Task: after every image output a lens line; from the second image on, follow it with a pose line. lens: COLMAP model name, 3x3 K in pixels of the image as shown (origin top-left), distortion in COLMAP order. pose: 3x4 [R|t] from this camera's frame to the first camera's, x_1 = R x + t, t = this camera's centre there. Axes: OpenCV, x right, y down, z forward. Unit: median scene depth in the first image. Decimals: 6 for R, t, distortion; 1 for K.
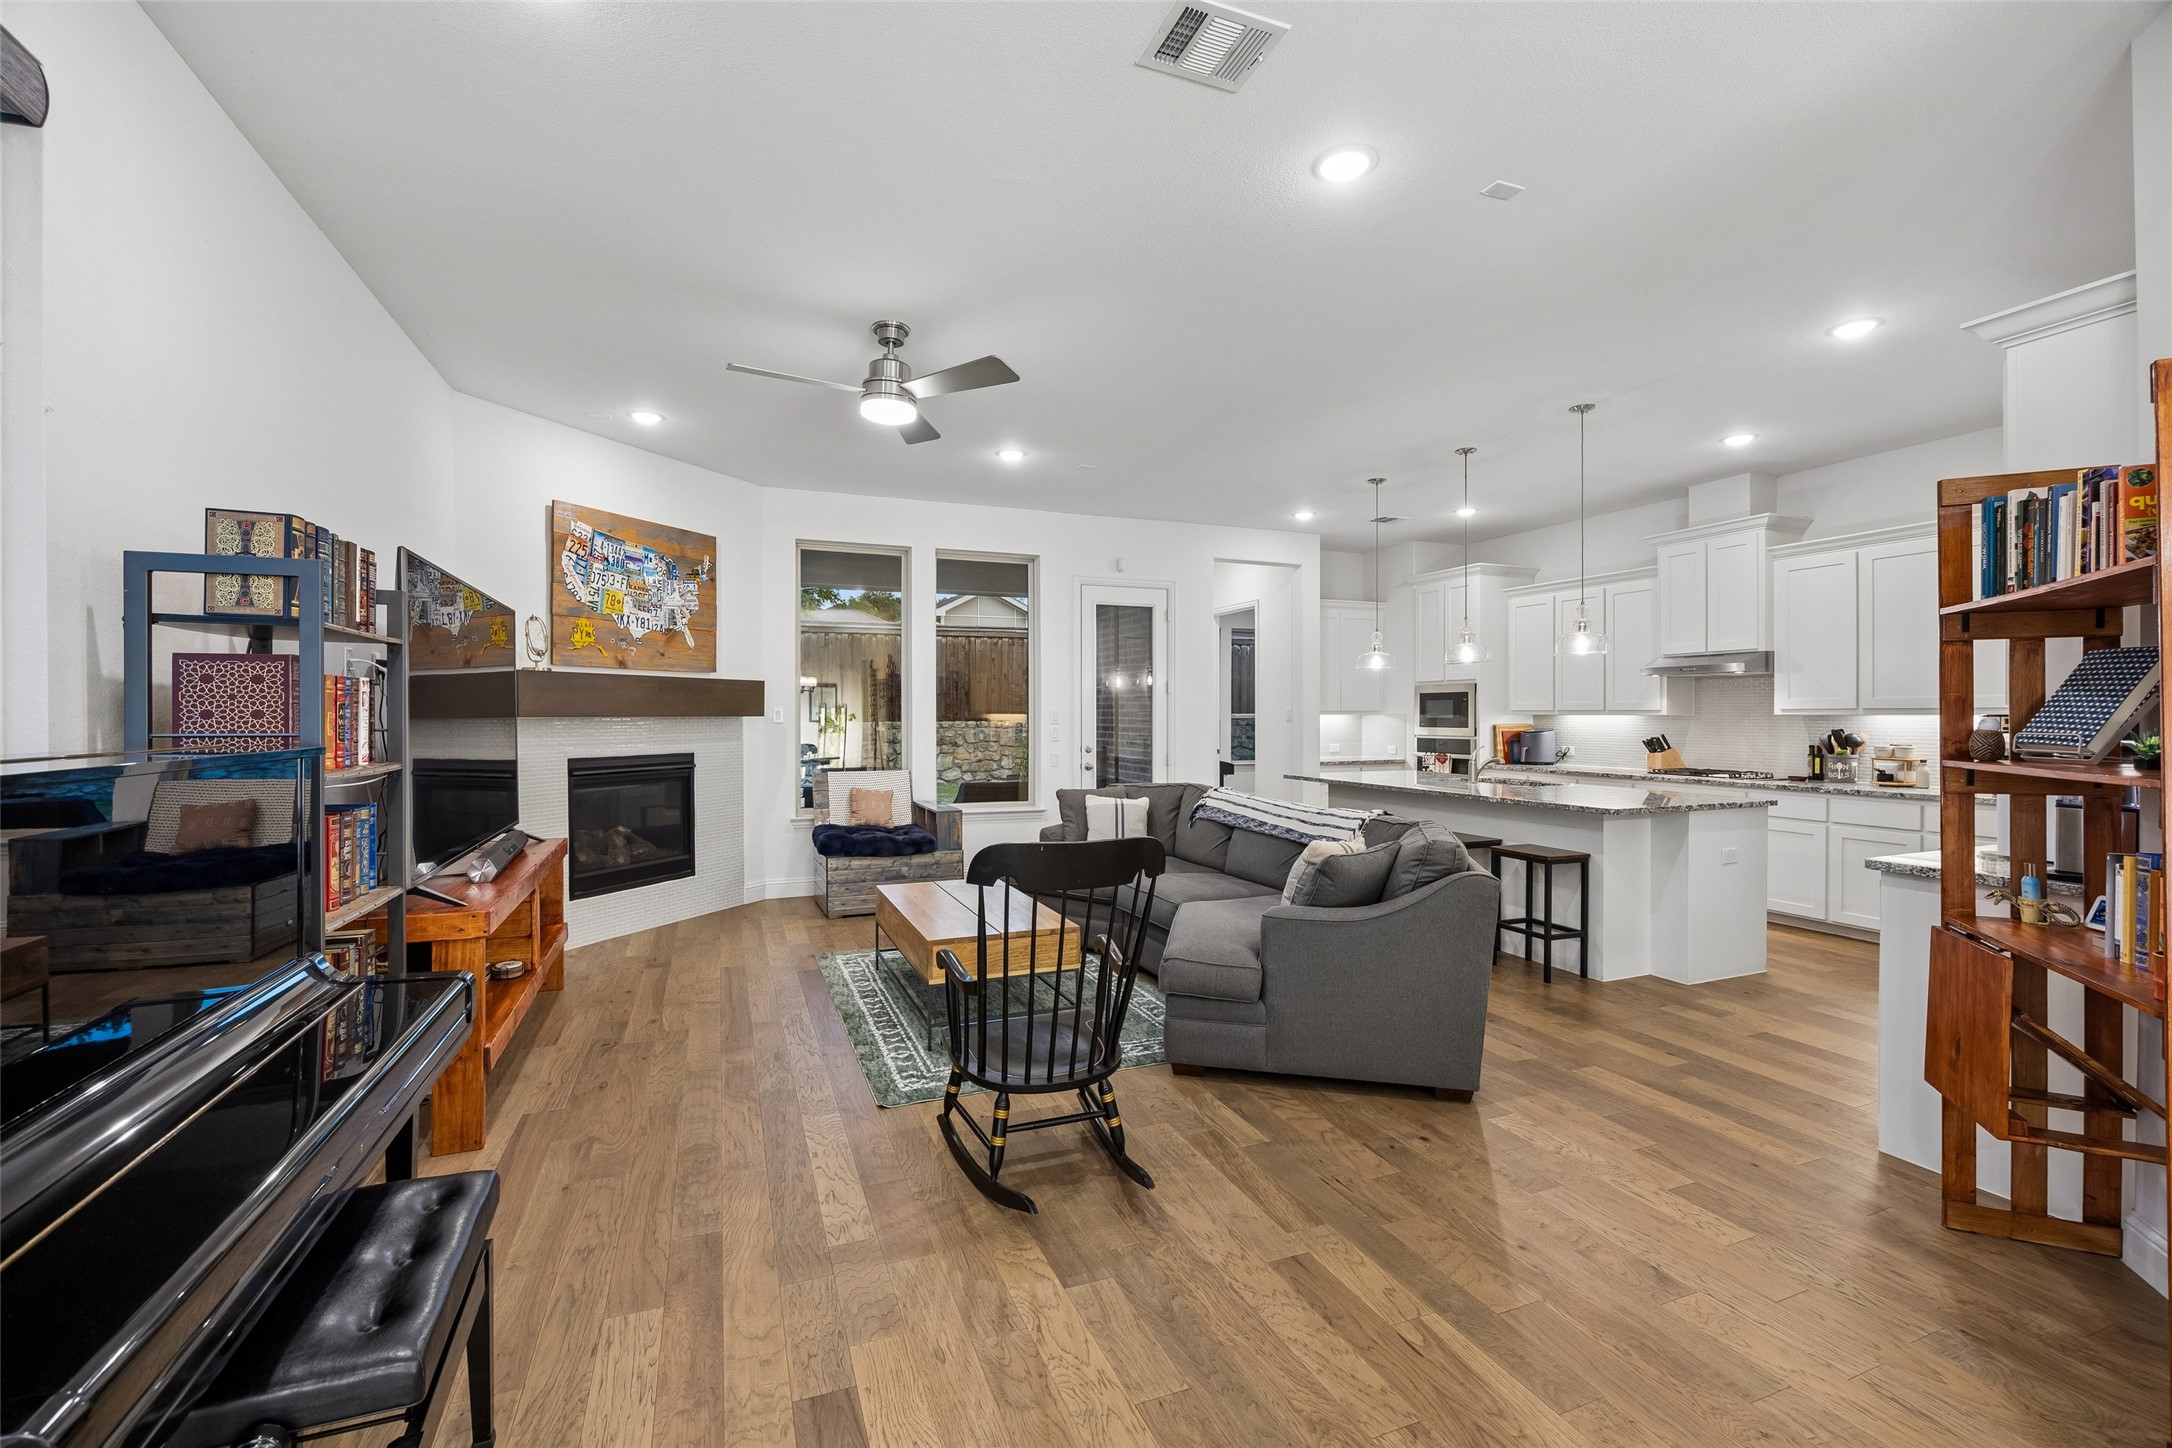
lens RADIAL K [[912.6, 0, 1085.1], [0, 912.6, 721.4], [0, 0, 1]] dist [-0.004177, 0.000314]
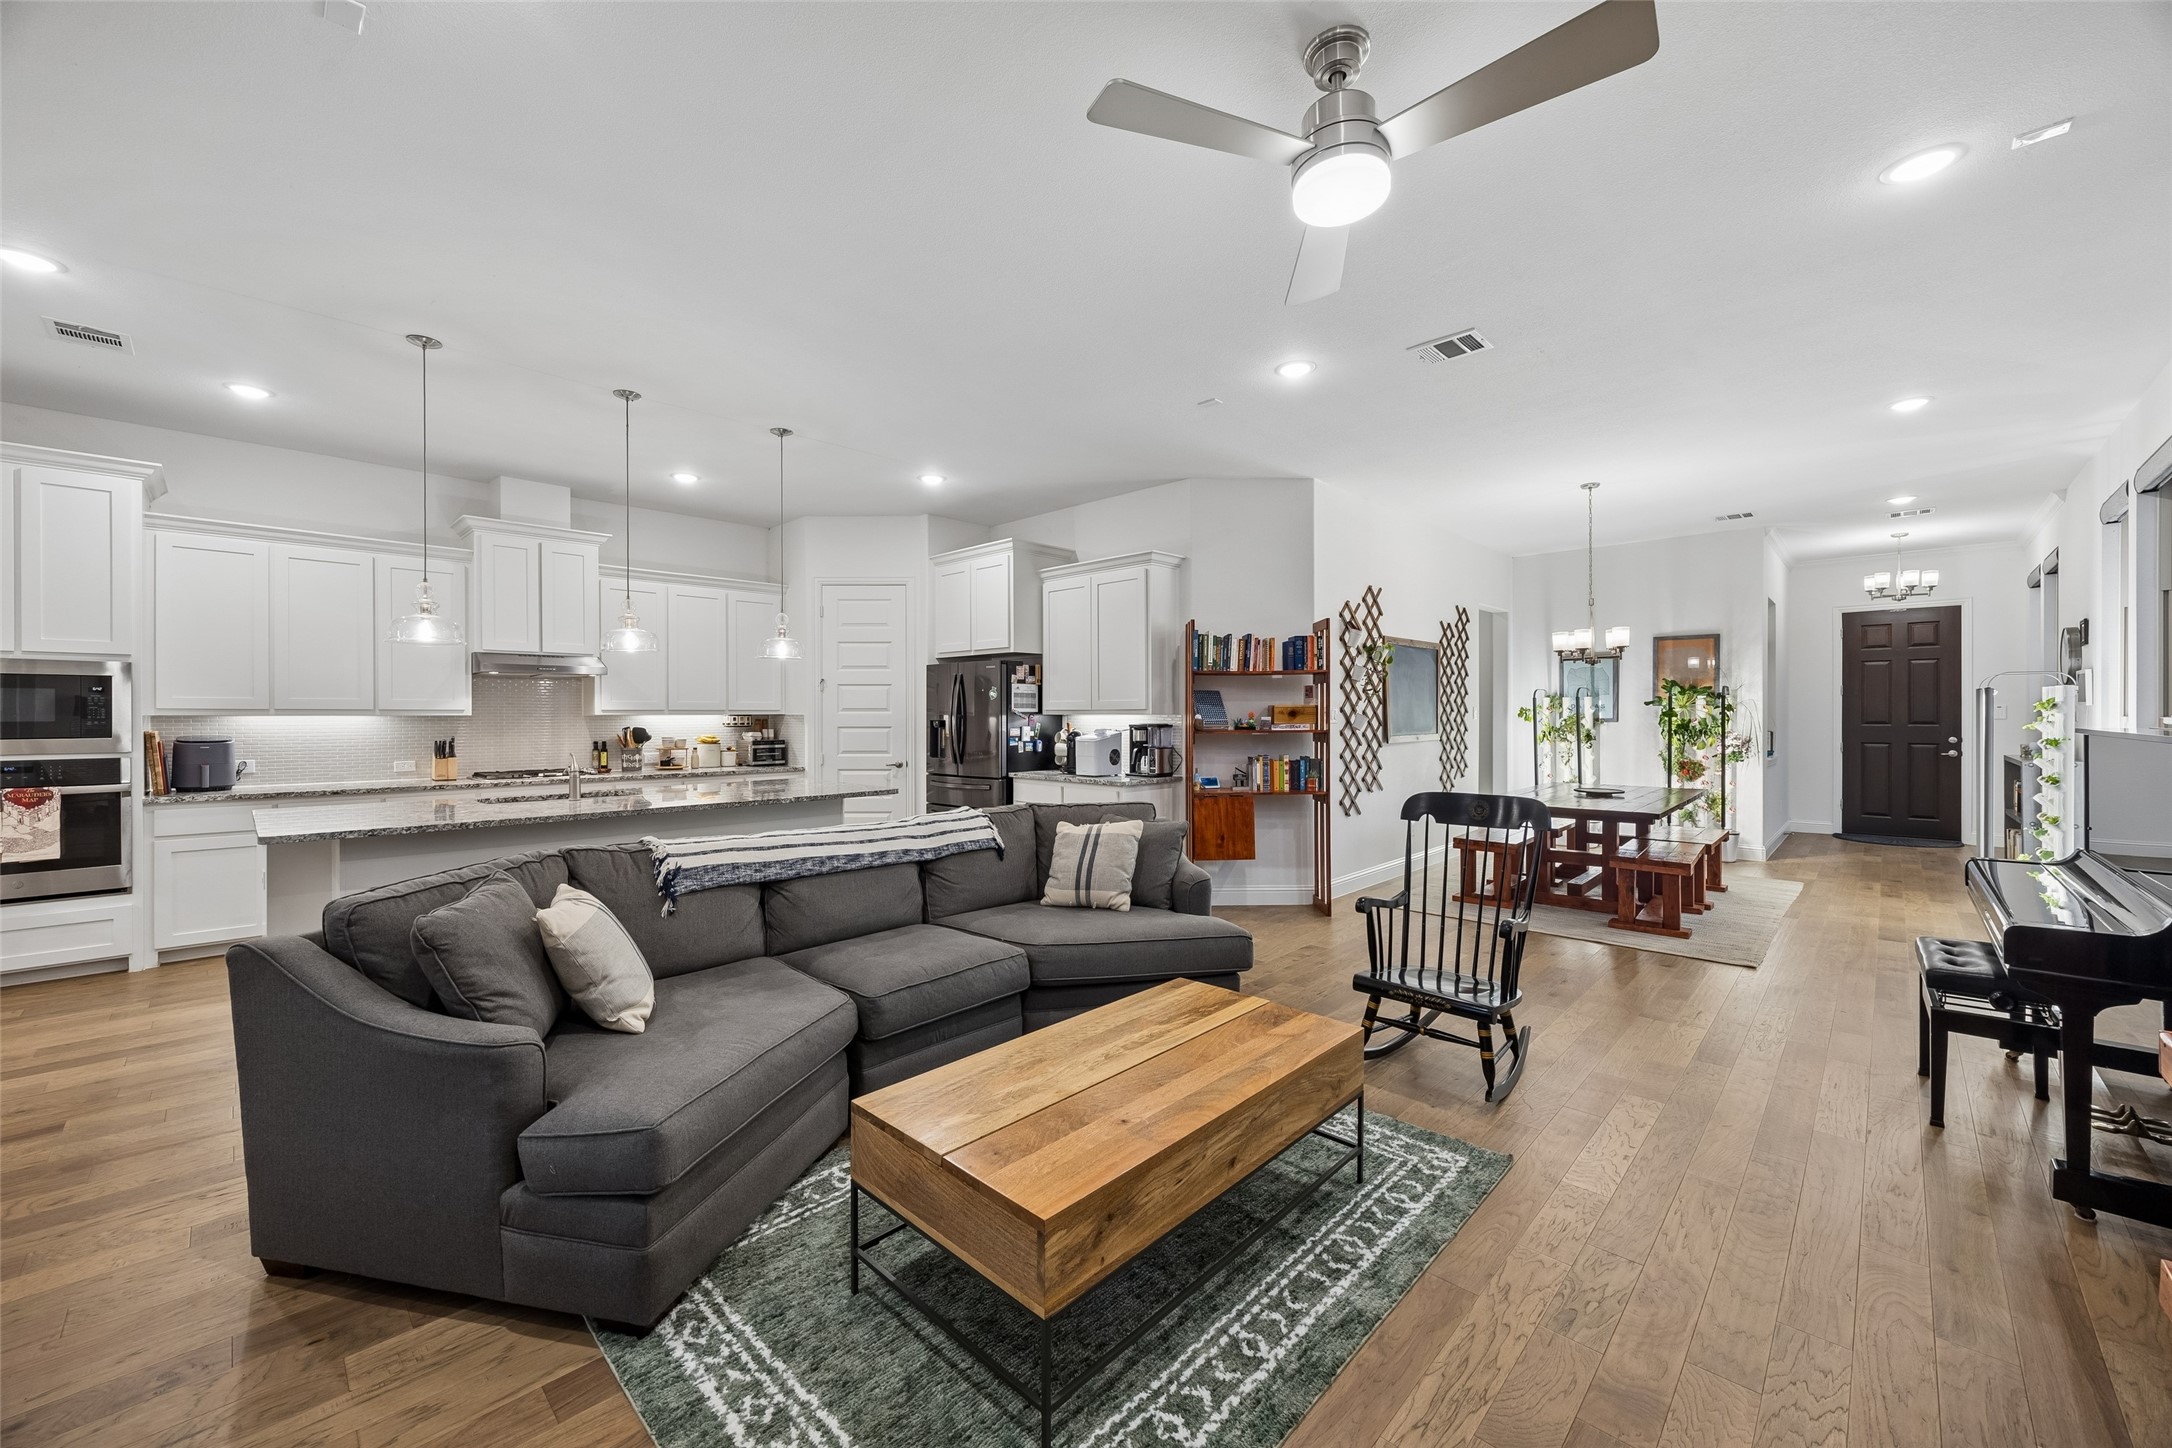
lens RADIAL K [[830.7, 0, 1078.2], [0, 830.7, 717.5], [0, 0, 1]] dist [-0.002060, -0.000214]
pose [[-0.401365, -0.002187, 0.915916, -0.394044], [0.008510, 0.999945, 0.006117, -0.005052], [-0.915879, 0.010249, -0.401324, 0.850797]]
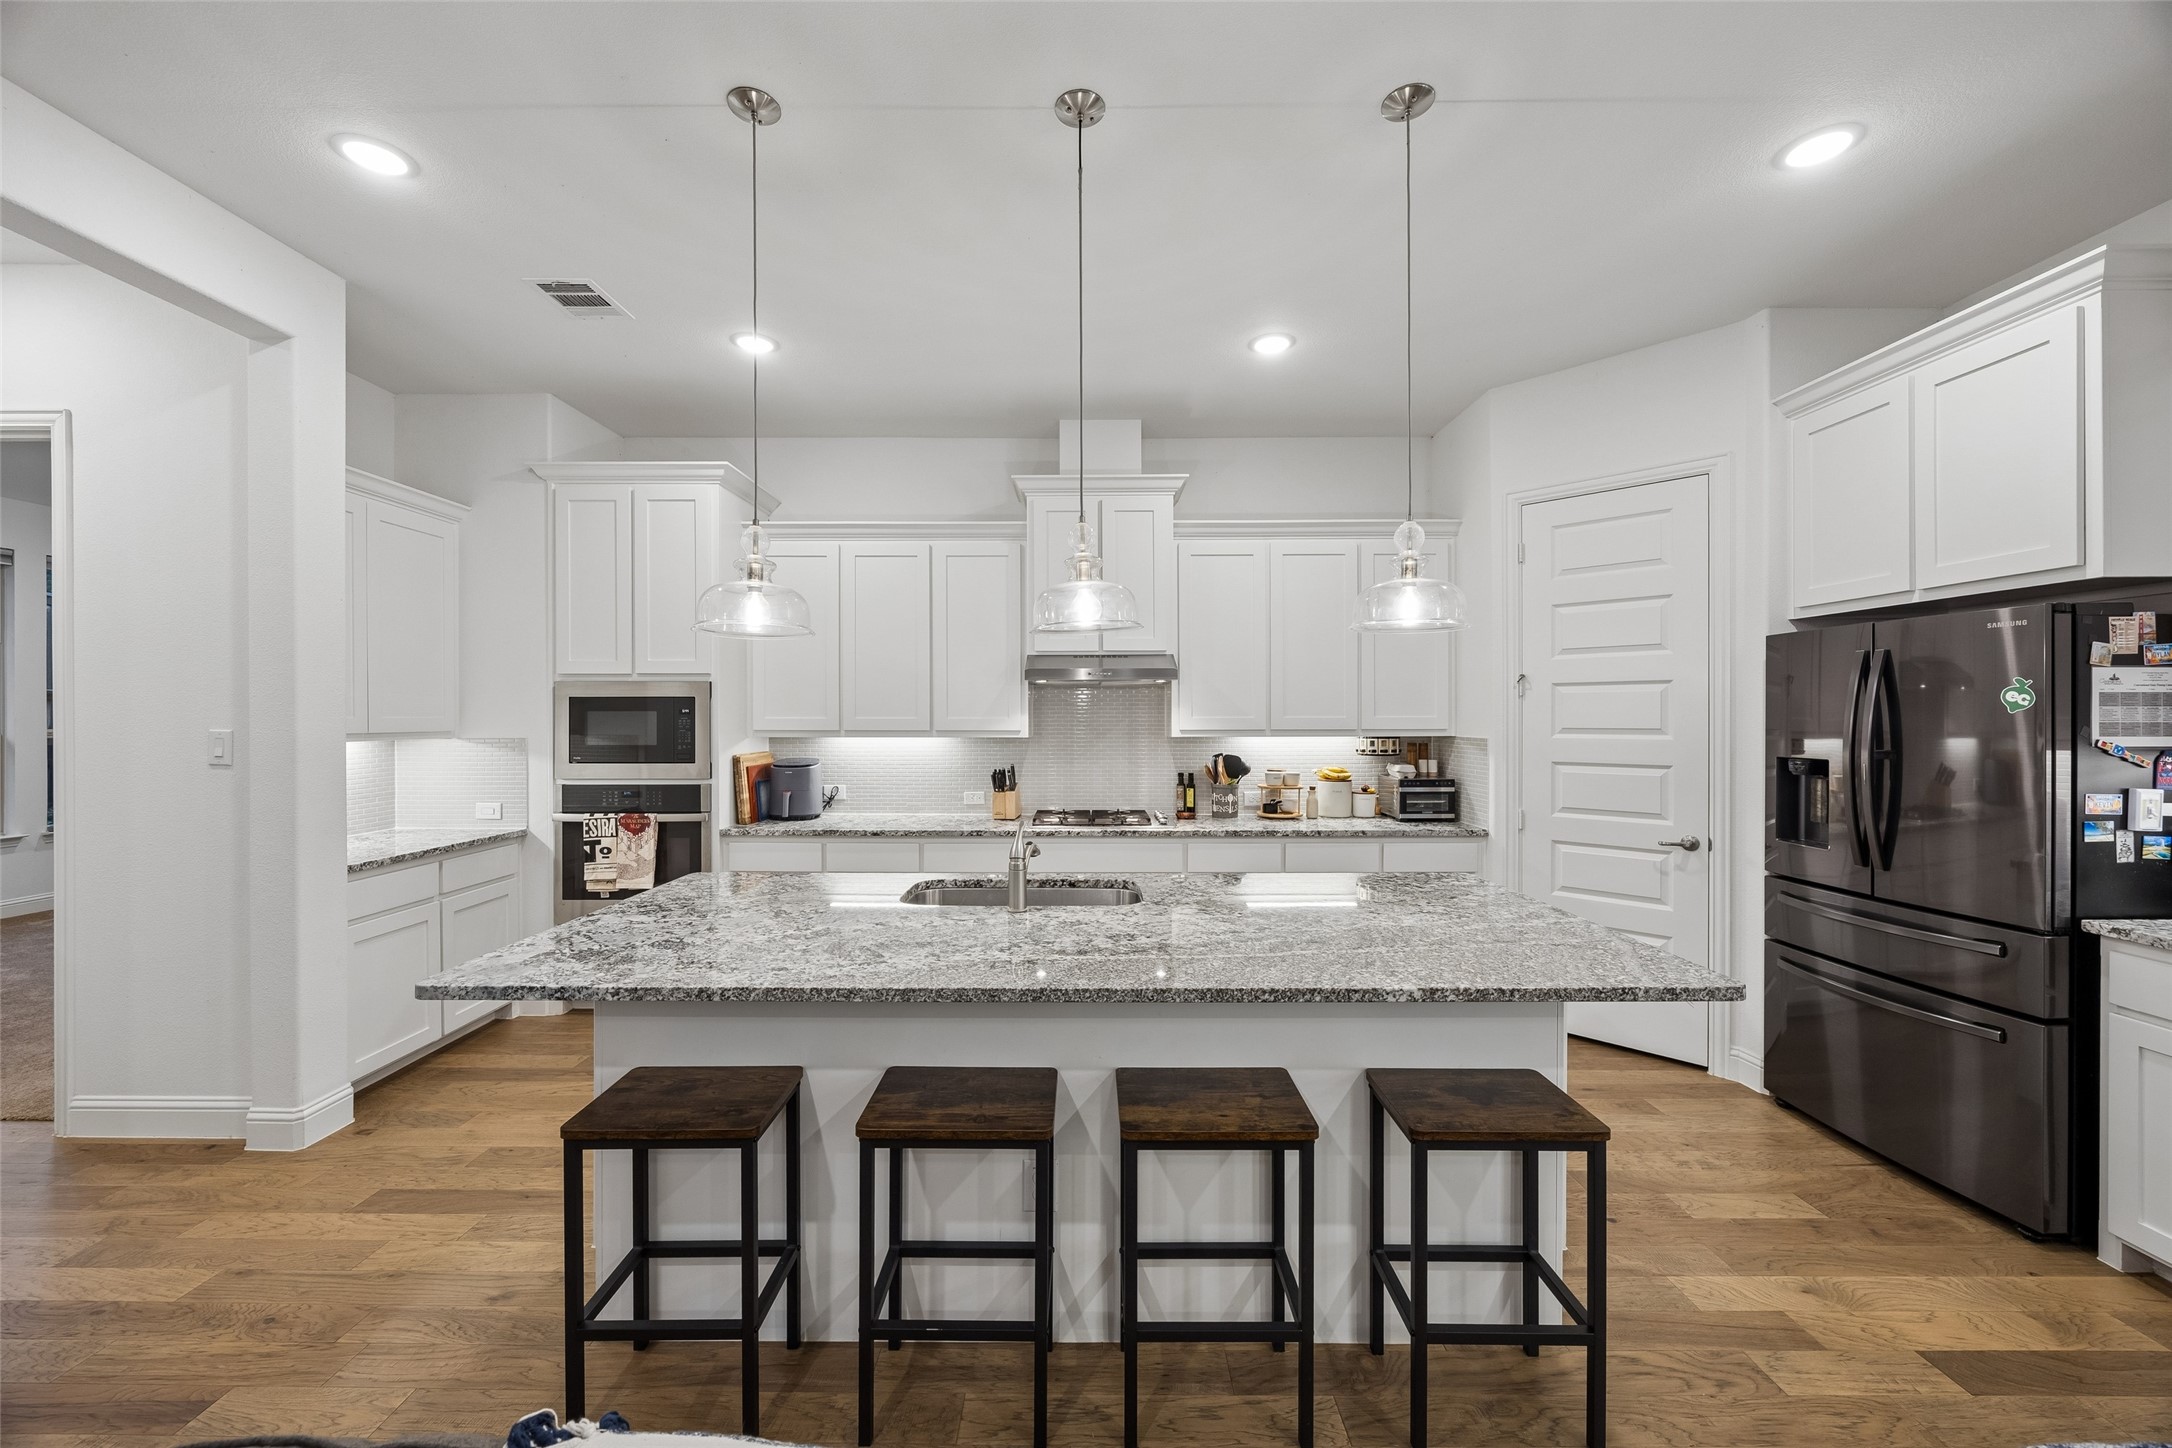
lens RADIAL K [[830.7, 0, 1080.9], [0, 830.7, 720.3], [0, 0, 1]] dist [-0.002060, -0.000214]
pose [[0.378456, -0.001516, 0.925618, 0.068807], [0.007591, 0.999970, -0.001466, -0.020657], [-0.925588, 0.007581, 0.378456, 0.787815]]
